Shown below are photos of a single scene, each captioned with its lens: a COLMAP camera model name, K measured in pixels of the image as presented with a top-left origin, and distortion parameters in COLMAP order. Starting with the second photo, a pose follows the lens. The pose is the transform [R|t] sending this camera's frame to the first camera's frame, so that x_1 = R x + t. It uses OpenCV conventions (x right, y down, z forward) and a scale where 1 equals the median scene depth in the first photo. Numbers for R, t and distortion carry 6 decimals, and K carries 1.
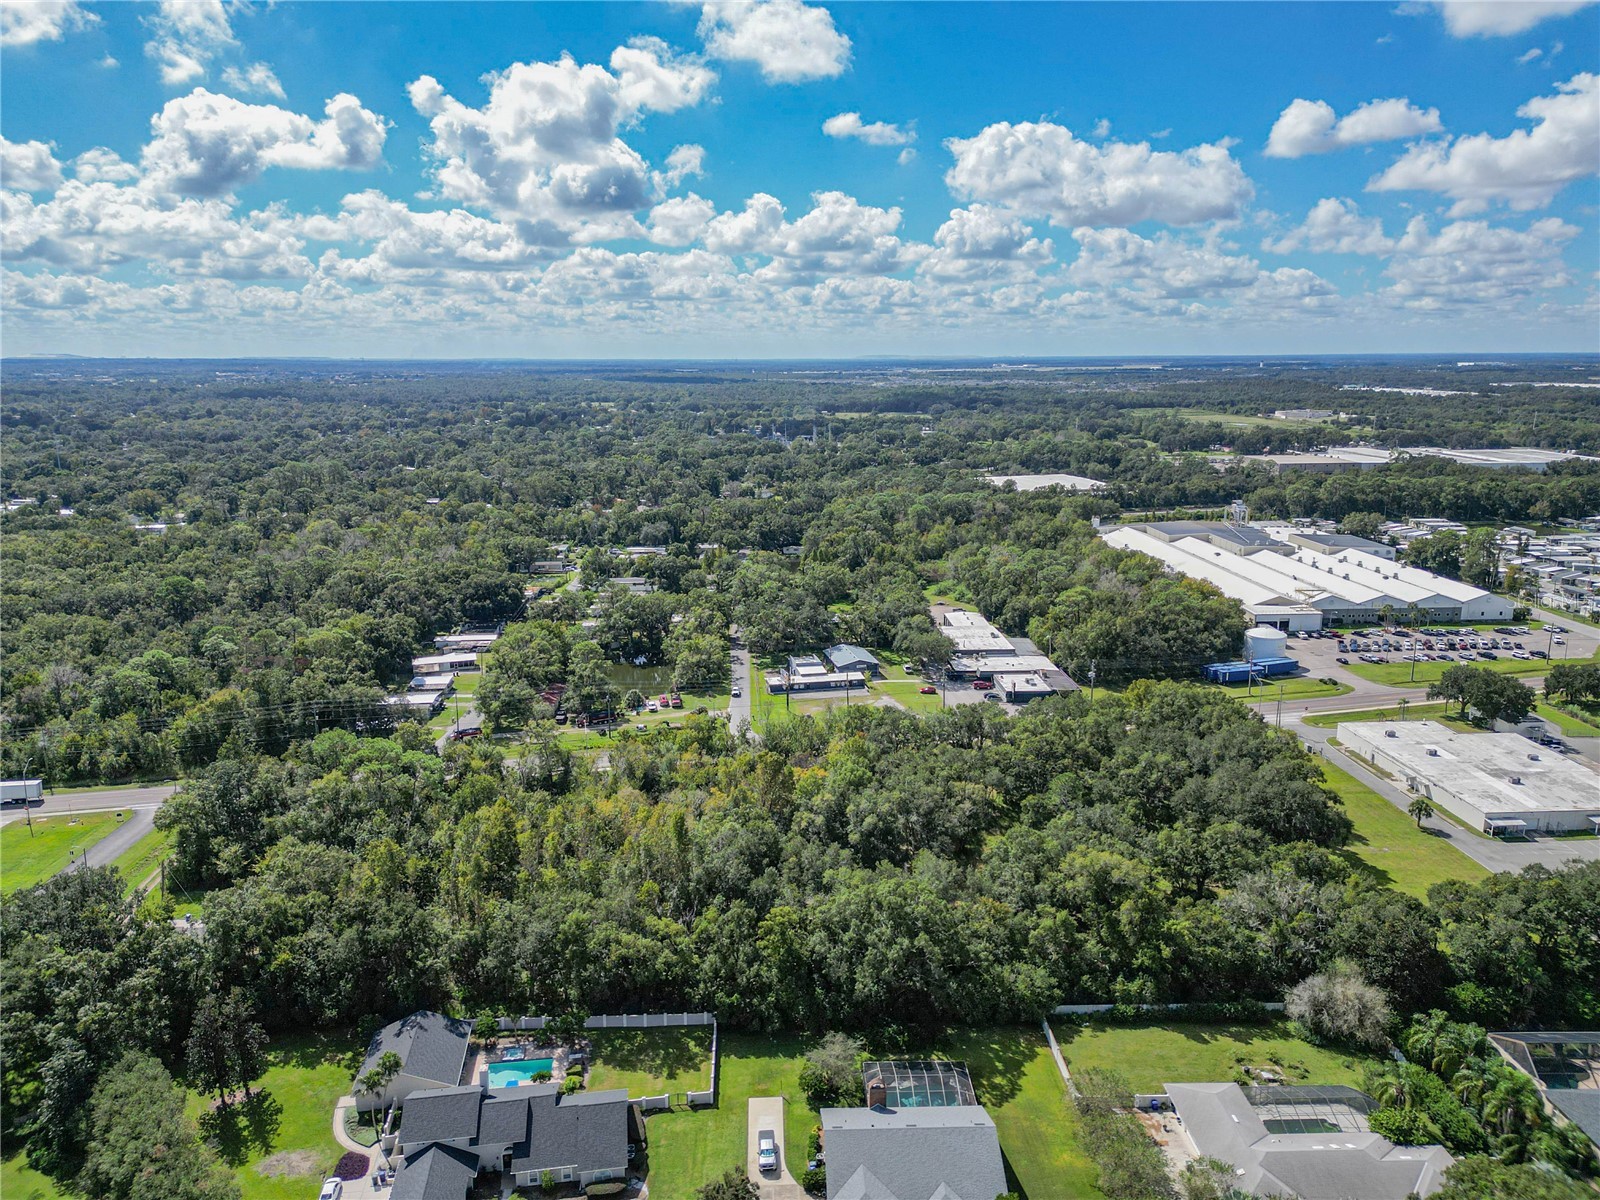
lens RADIAL K [[1119.1, 0, 797.9], [0, 1119.1, 596.5], [0, 0, 1]] dist [0.060924, -0.048485]
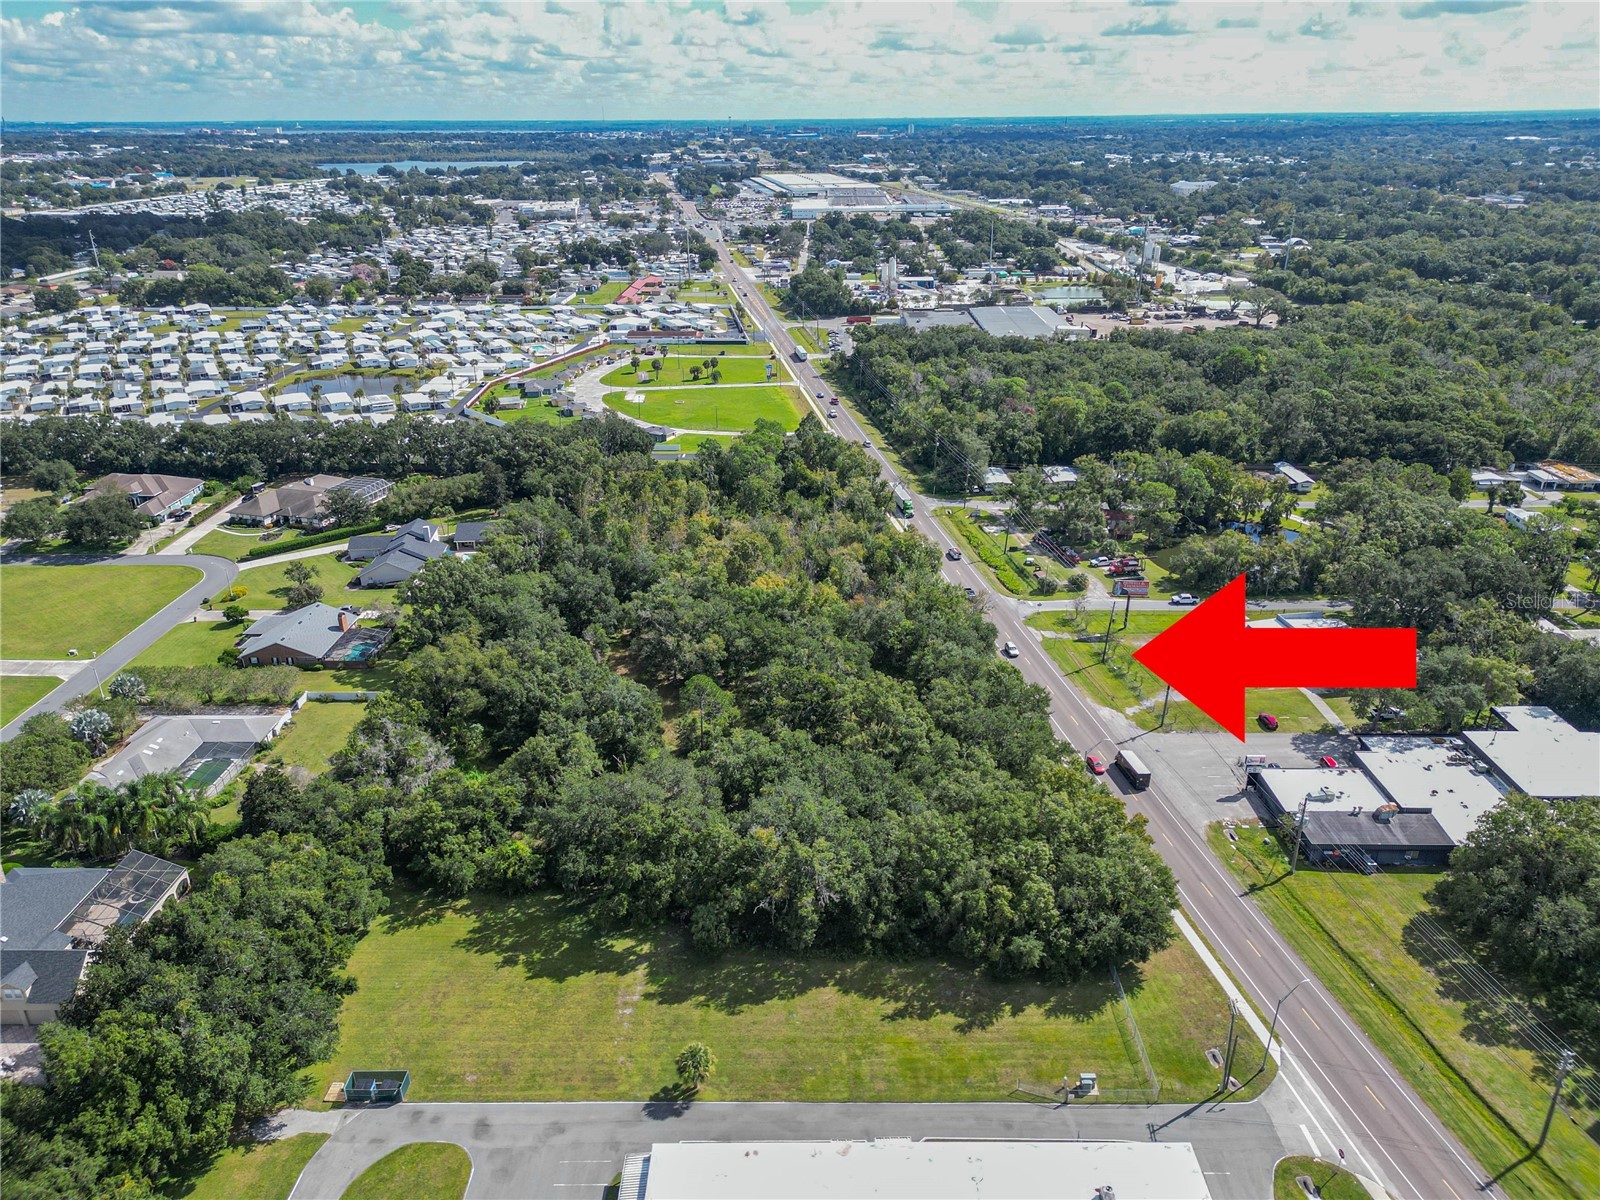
lens RADIAL K [[1119.1, 0, 799.5], [0, 1119.1, 607.1], [0, 0, 1]] dist [0.060924, -0.048485]
pose [[-0.055264, 0.401611, -0.914141, 0.670800], [-0.205644, 0.891334, 0.404023, -0.172596], [0.977065, 0.210315, 0.033330, 0.684756]]
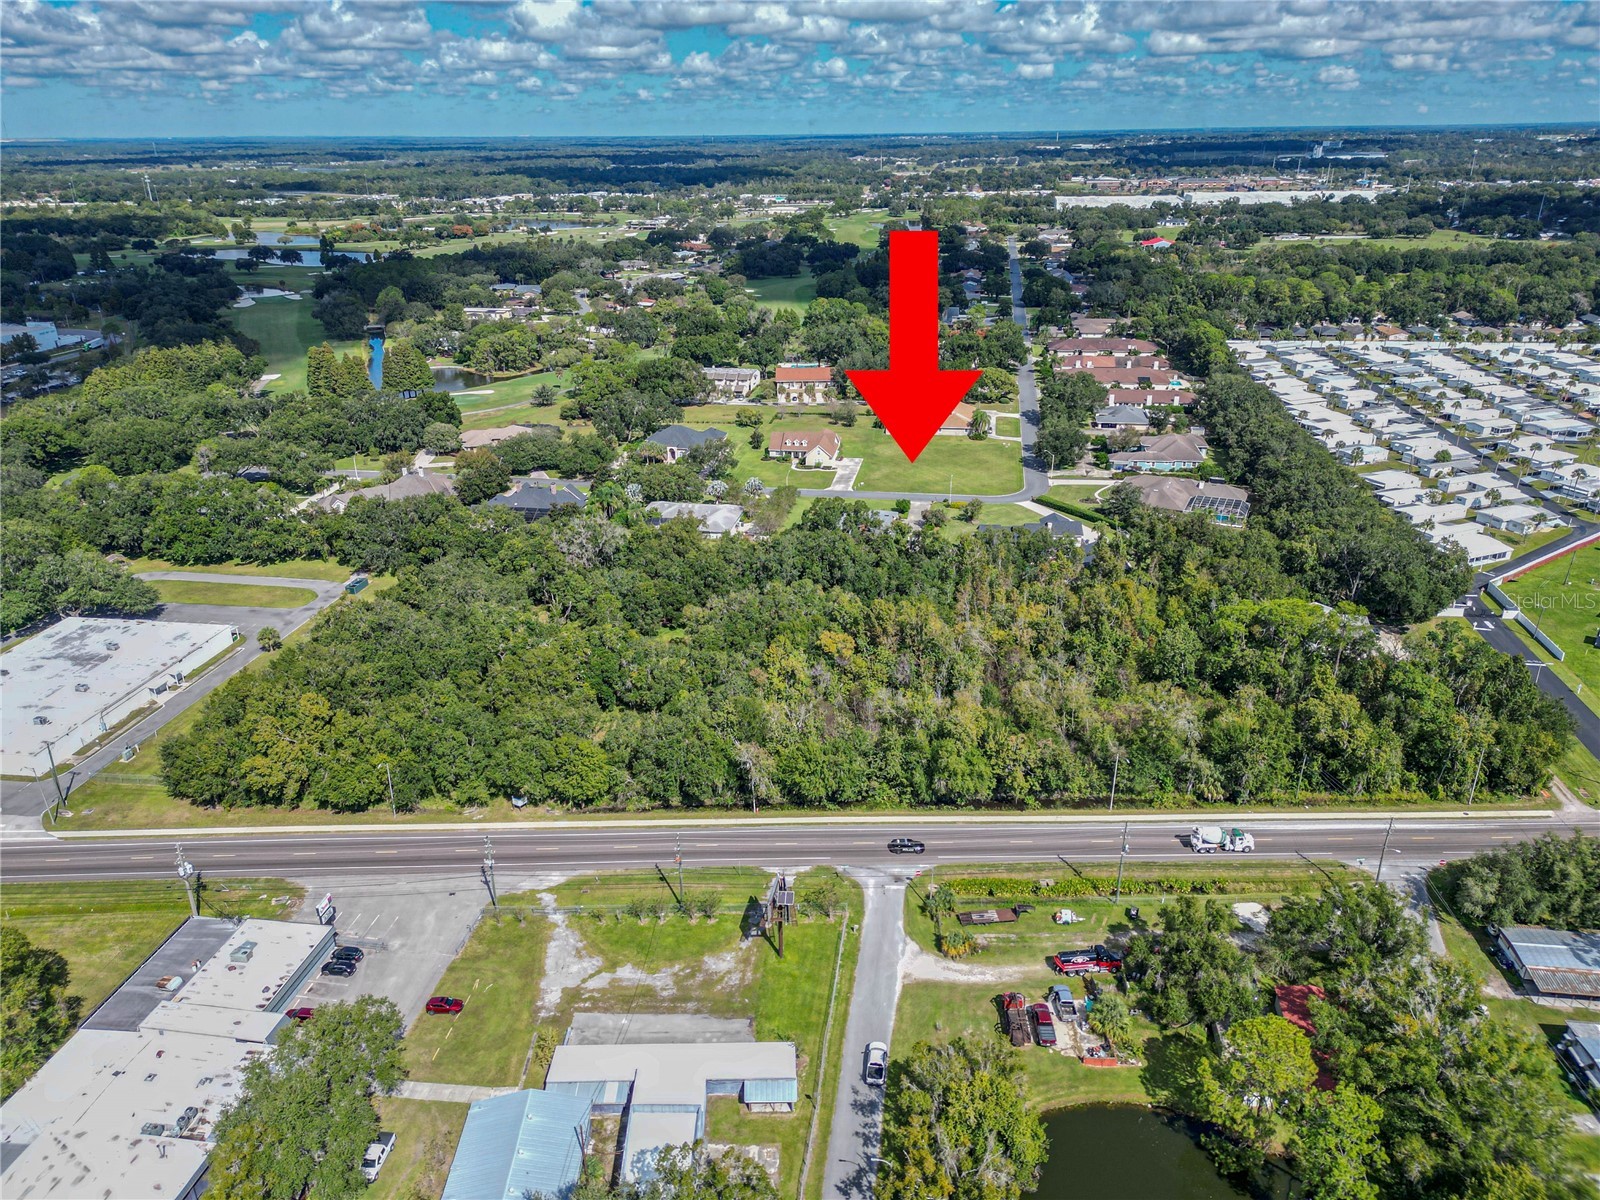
lens RADIAL K [[1119.1, 0, 798.7], [0, 1119.1, 596.0], [0, 0, 1]] dist [0.060924, -0.048485]
pose [[-0.980504, -0.064896, 0.185474, -0.091695], [0.052266, 0.823757, 0.564529, -0.288352], [-0.189421, 0.563217, -0.804305, 1.207307]]
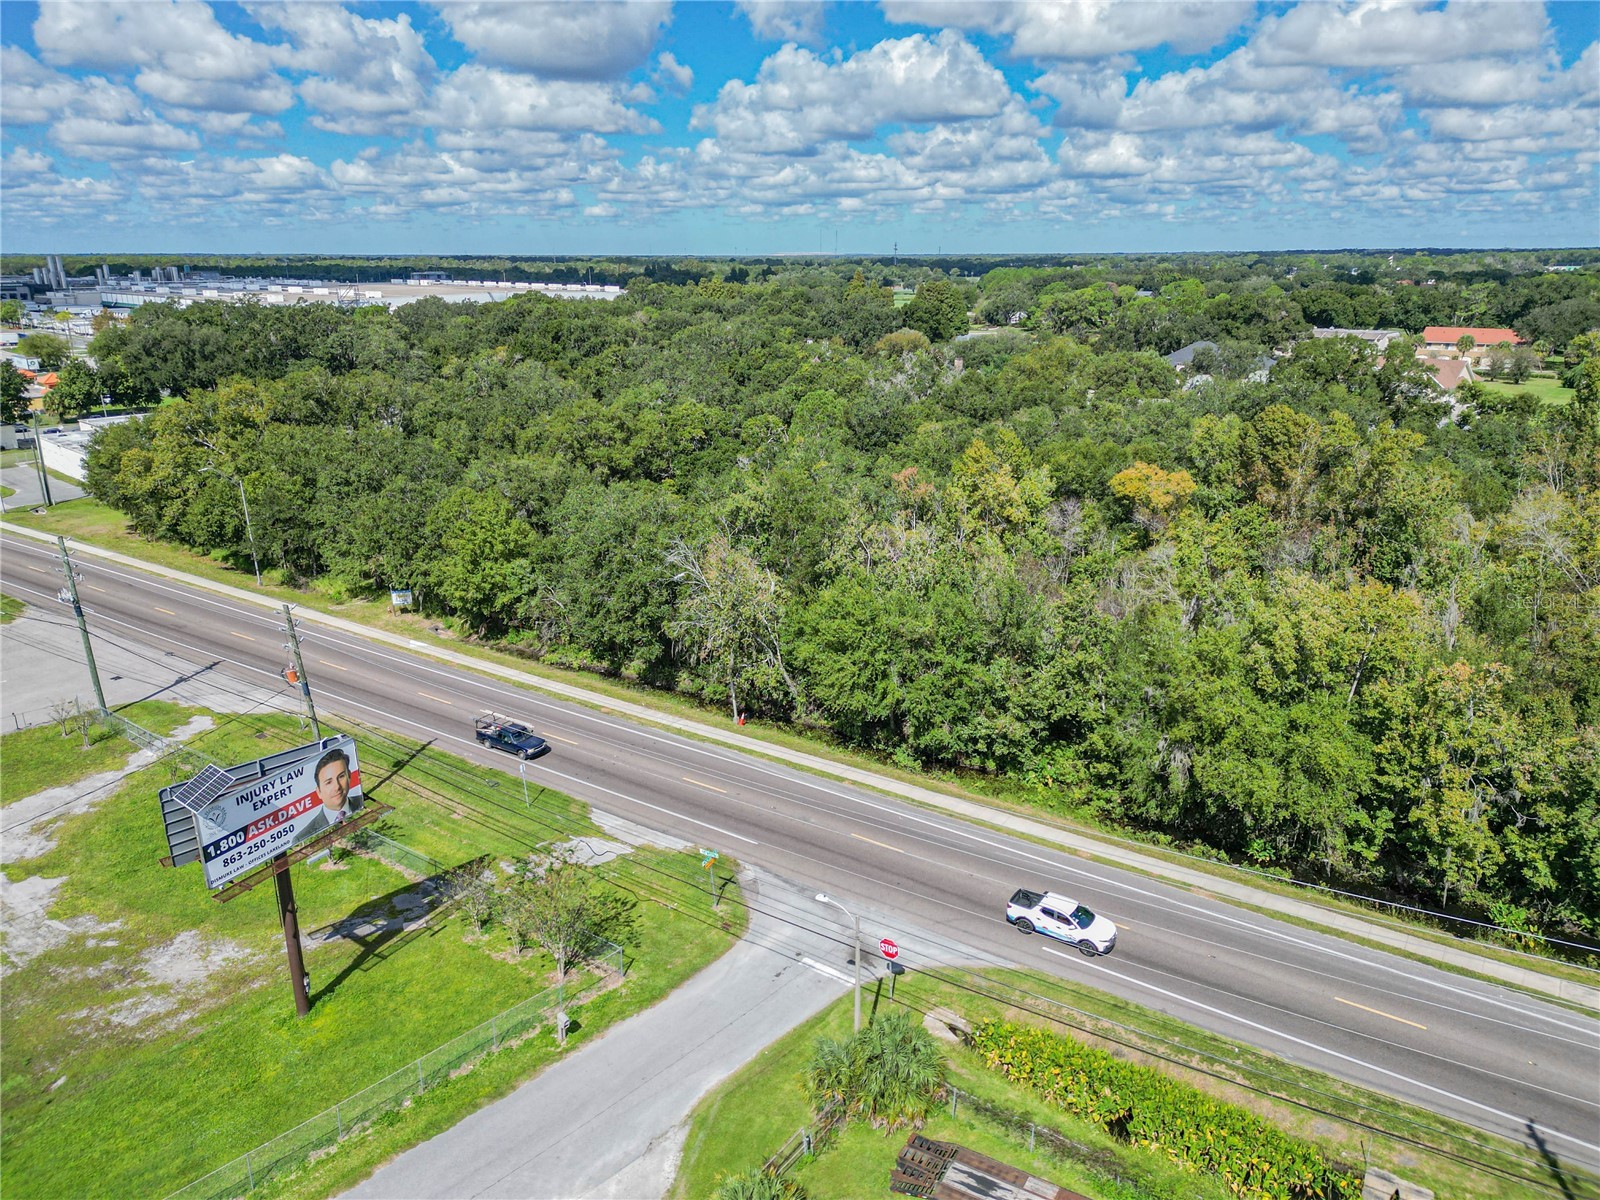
lens RADIAL K [[1119.1, 0, 800.8], [0, 1119.1, 605.1], [0, 0, 1]] dist [0.060924, -0.048485]
pose [[-0.688563, -0.213636, 0.692993, -0.142673], [0.158365, 0.888257, 0.431185, -0.006599], [-0.707673, 0.406645, -0.577788, 0.939330]]
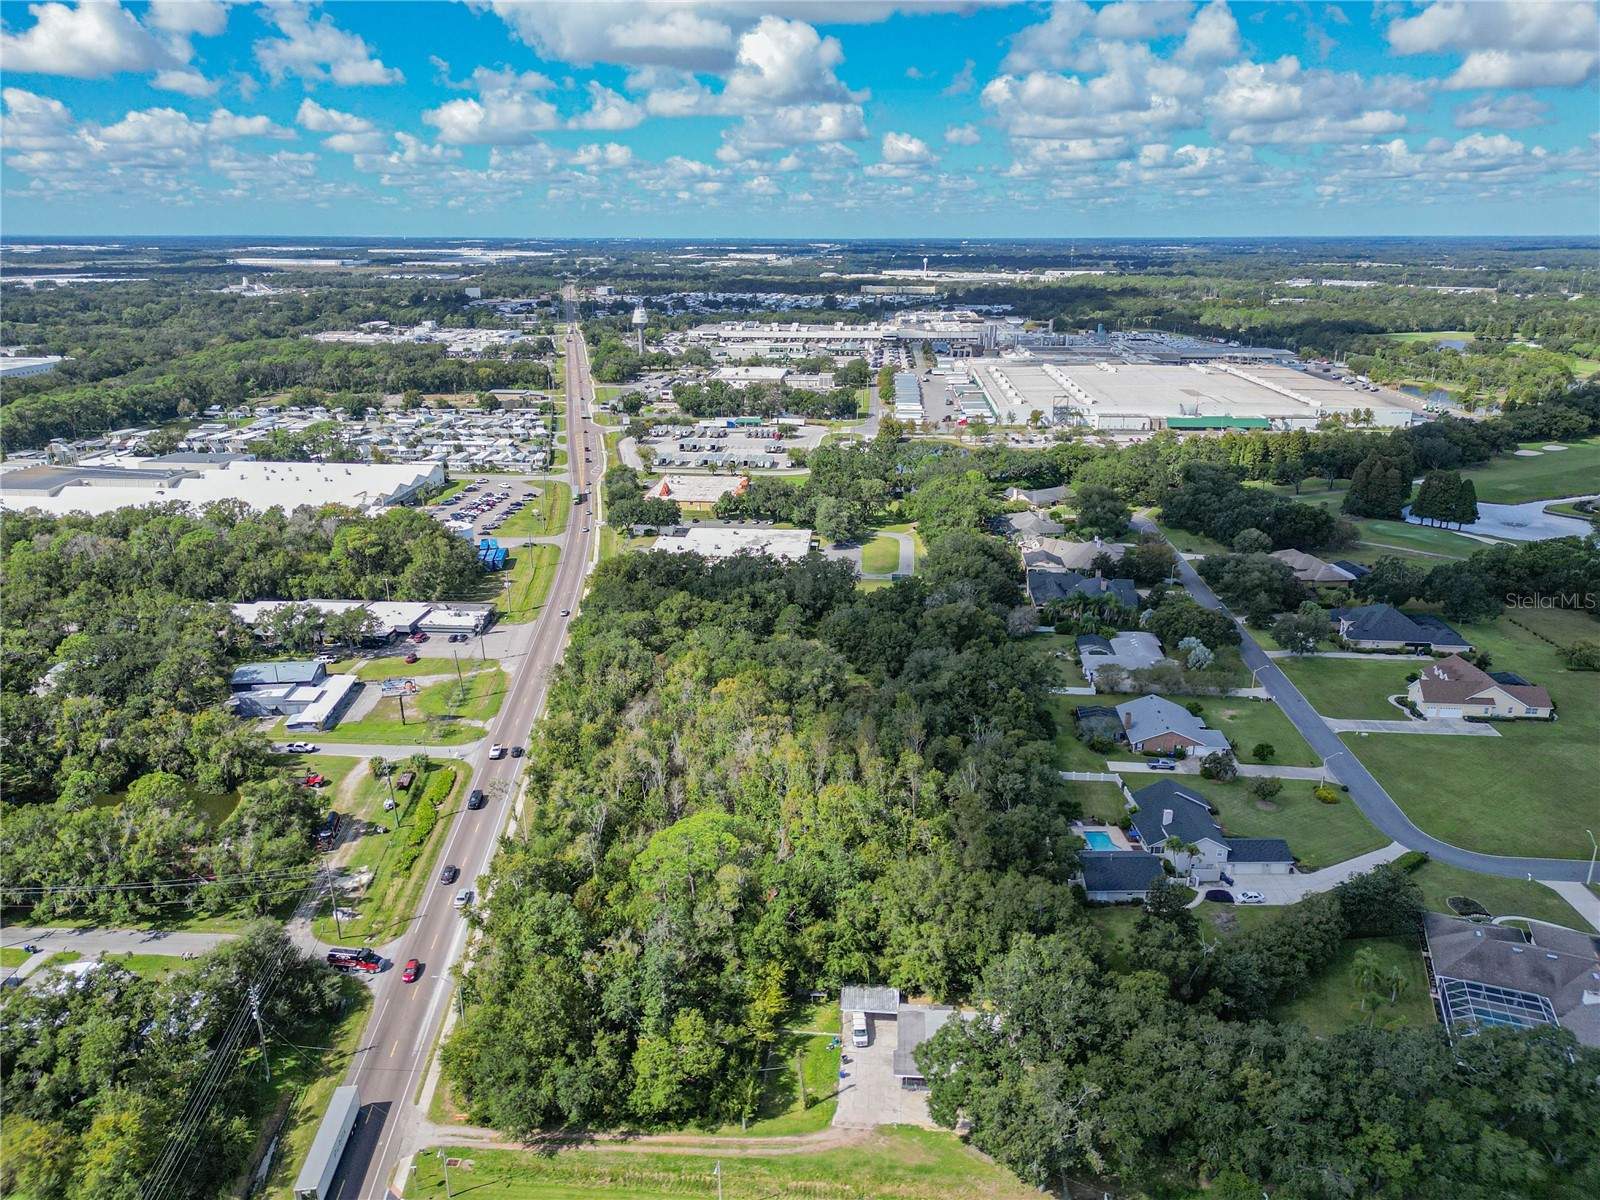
lens RADIAL K [[1119.1, 0, 799.6], [0, 1119.1, 598.8], [0, 0, 1]] dist [0.060924, -0.048485]
pose [[0.121066, -0.302475, 0.945438, -0.701581], [0.208648, 0.938920, 0.273671, -0.149664], [-0.970469, 0.164131, 0.176782, 0.493492]]
